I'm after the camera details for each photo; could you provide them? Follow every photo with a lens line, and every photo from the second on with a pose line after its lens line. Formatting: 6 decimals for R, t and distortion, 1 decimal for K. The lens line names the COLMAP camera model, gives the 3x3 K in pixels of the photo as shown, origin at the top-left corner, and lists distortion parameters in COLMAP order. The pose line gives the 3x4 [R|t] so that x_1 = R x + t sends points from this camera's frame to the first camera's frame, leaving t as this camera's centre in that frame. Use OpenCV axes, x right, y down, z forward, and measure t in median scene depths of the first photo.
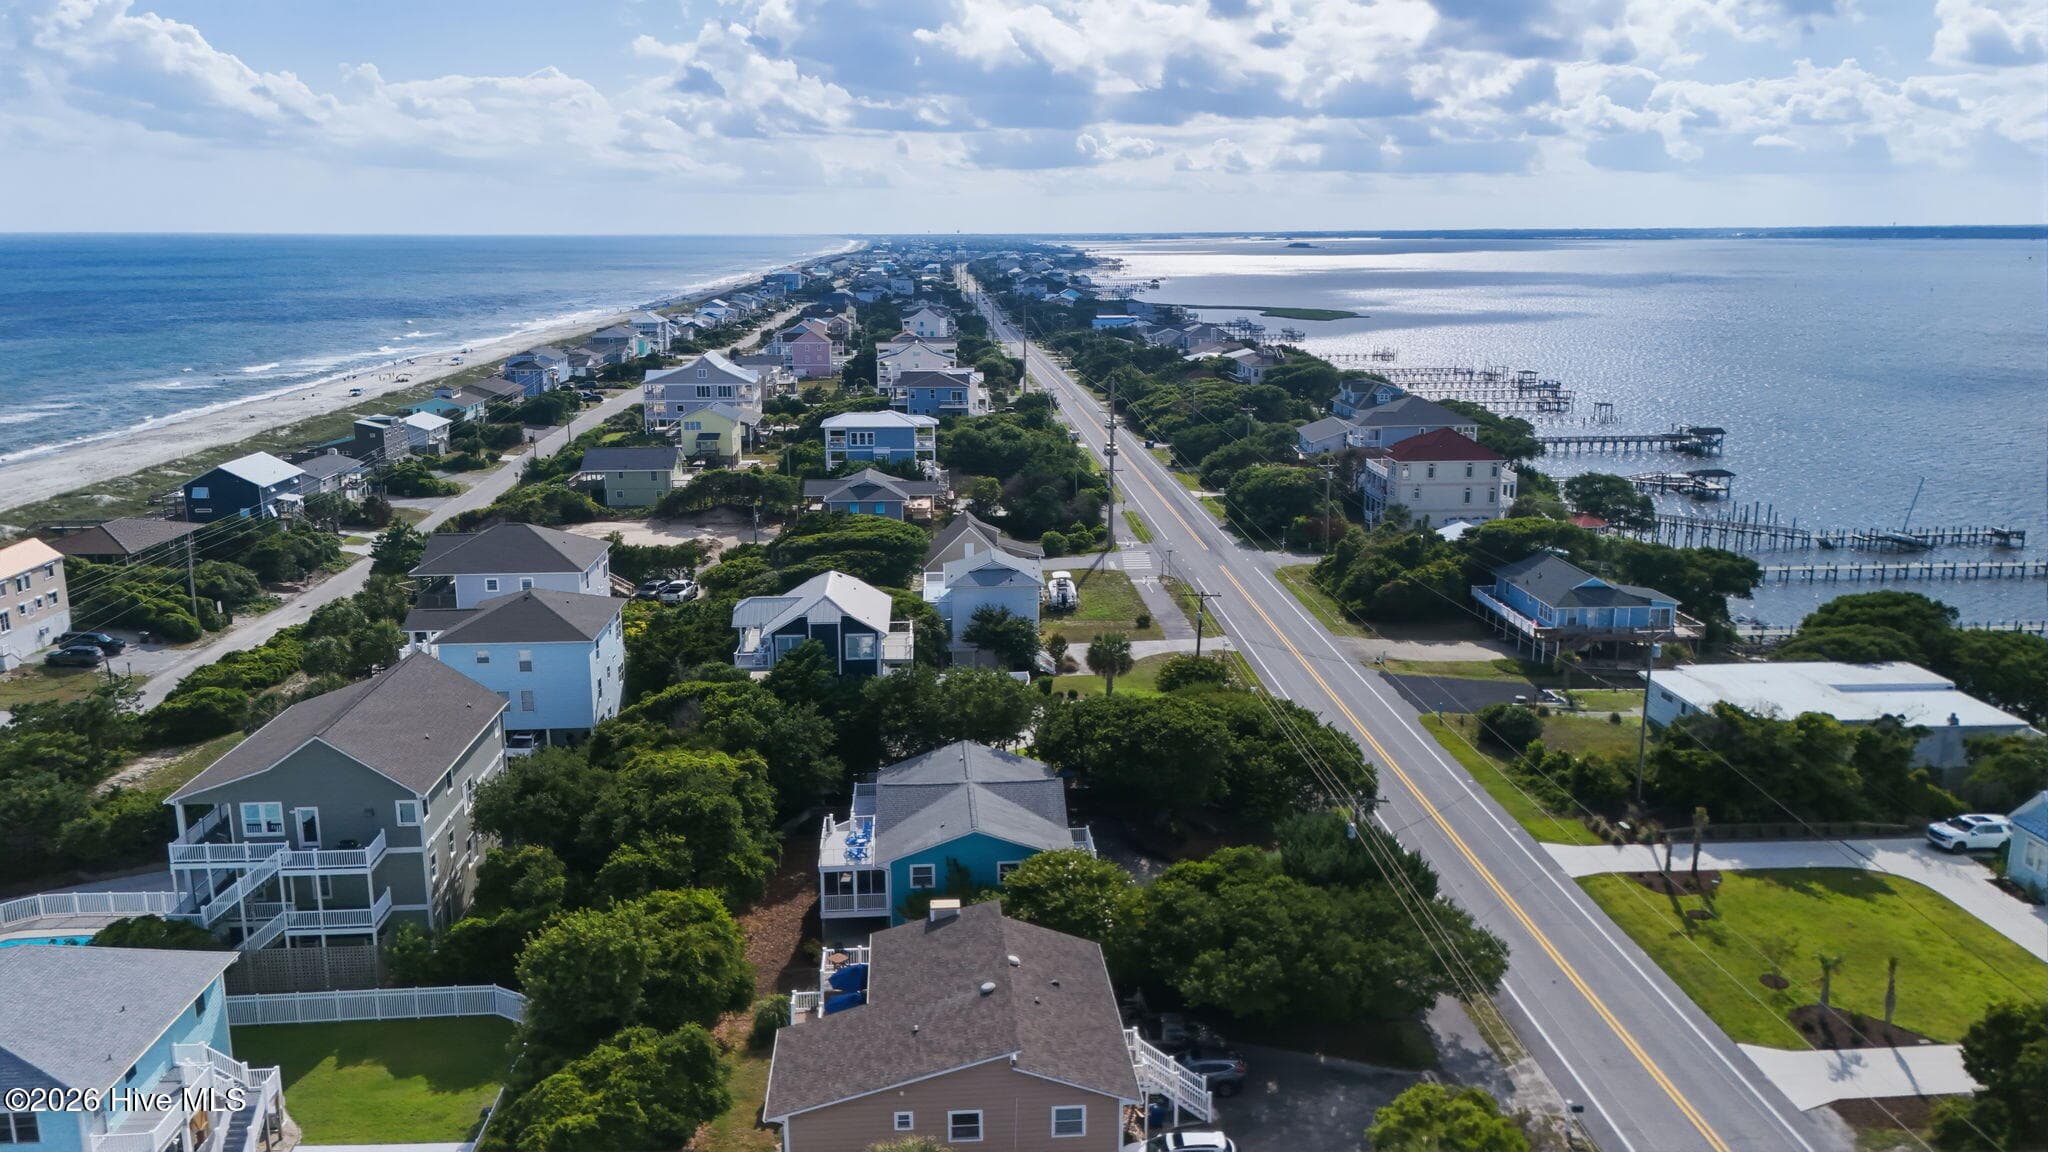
lens RADIAL K [[1505.5, 0, 1024.0], [0, 1505.5, 576.0], [0, 0, 1]] dist [0.057454, -0.041000]
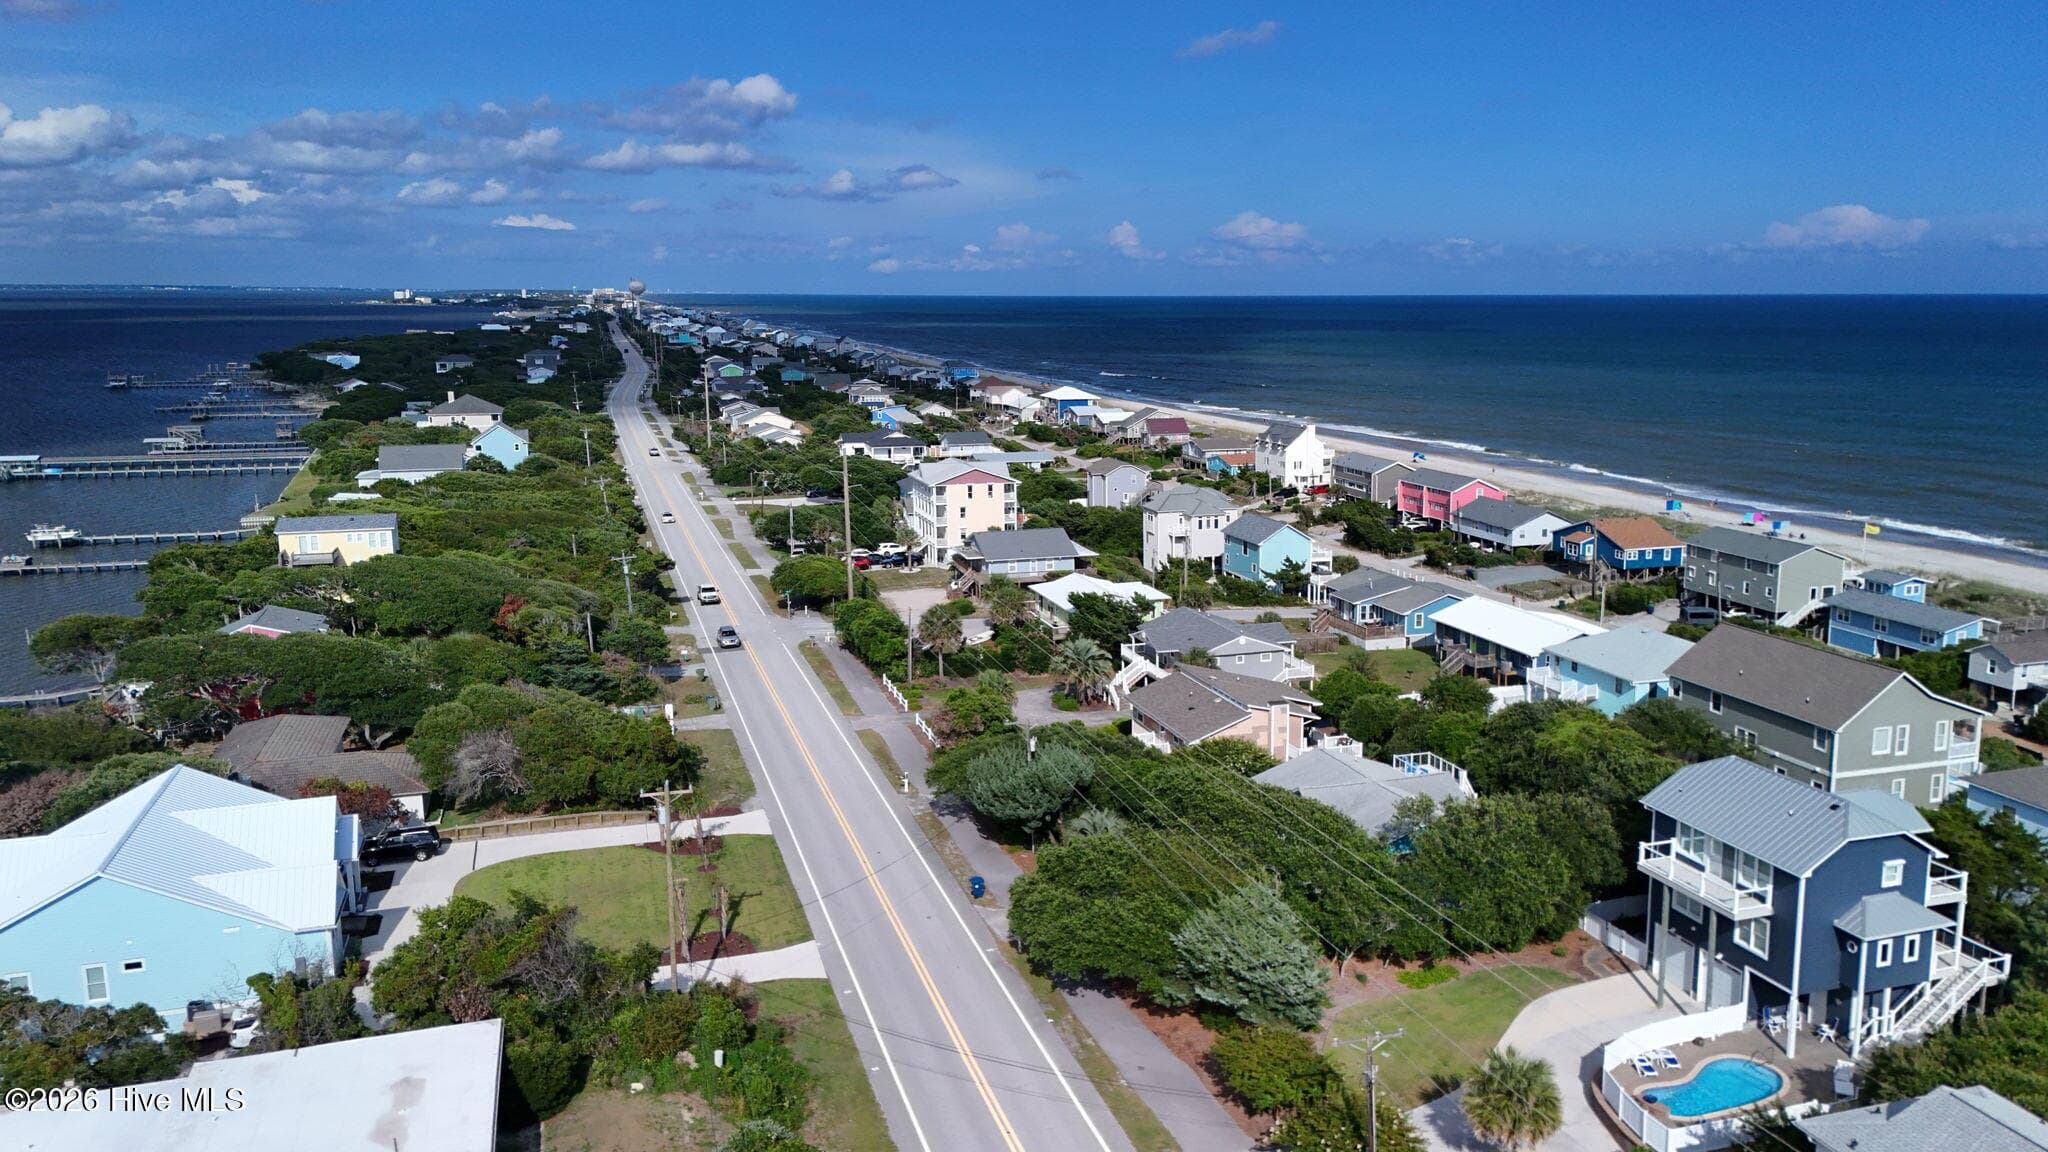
lens RADIAL K [[1501.6, 0, 1024.0], [0, 1501.6, 576.0], [0, 0, 1]] dist [0.084310, -0.087931]
pose [[-0.974430, 0.048752, -0.219340, 0.326370], [-0.041773, 0.919854, 0.390031, -0.303890], [0.220776, 0.389220, -0.894296, 1.373612]]
